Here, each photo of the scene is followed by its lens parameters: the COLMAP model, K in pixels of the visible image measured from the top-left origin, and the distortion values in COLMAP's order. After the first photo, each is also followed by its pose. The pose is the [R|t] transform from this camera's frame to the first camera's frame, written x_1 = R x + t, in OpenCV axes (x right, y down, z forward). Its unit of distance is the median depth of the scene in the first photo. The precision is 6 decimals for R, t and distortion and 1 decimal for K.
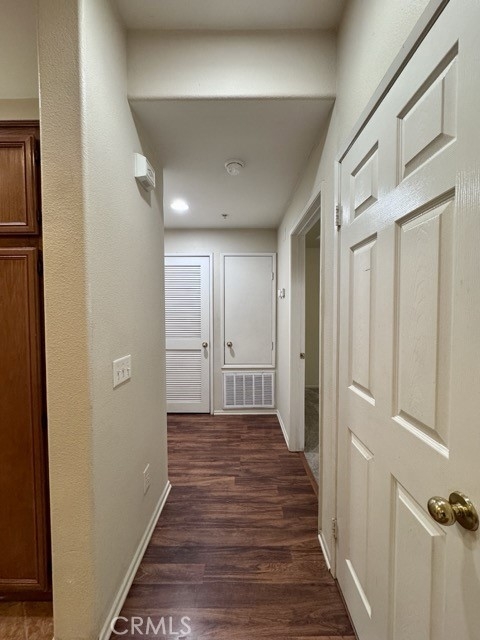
lens RADIAL K [[254.8, 0, 240.1], [0, 254.8, 319.1], [0, 0, 1]] dist [-0.001934, -0.000108]
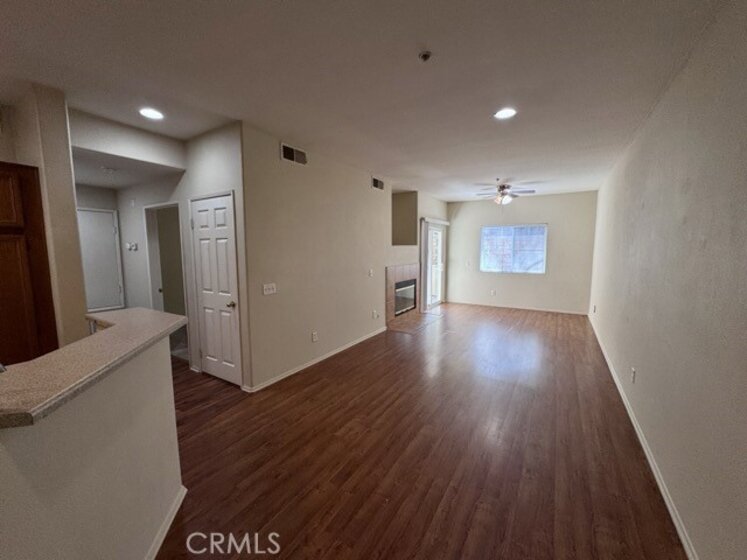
lens RADIAL K [[298.5, 0, 371.8], [0, 298.5, 279.5], [0, 0, 1]] dist [-0.002137, -0.000342]
pose [[0.523079, -0.086067, 0.847928, -0.750782], [0.027975, 0.996086, 0.083848, -0.042599], [-0.851825, -0.020138, 0.523439, -1.250599]]
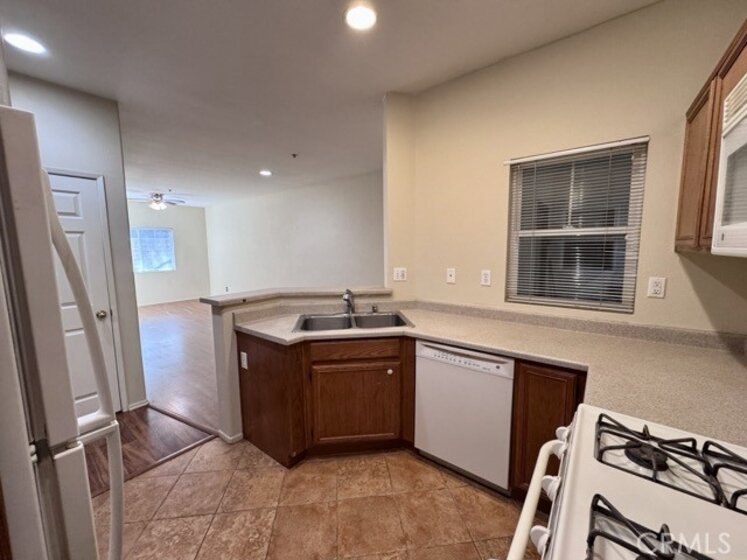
lens RADIAL K [[297.4, 0, 373.5], [0, 297.4, 280.0], [0, 0, 1]] dist [-0.001934, -0.000108]
pose [[-0.787376, -0.049577, 0.614477, -1.528359], [0.039713, 0.990612, 0.130811, -0.066623], [-0.615193, 0.127400, -0.778015, 0.551793]]
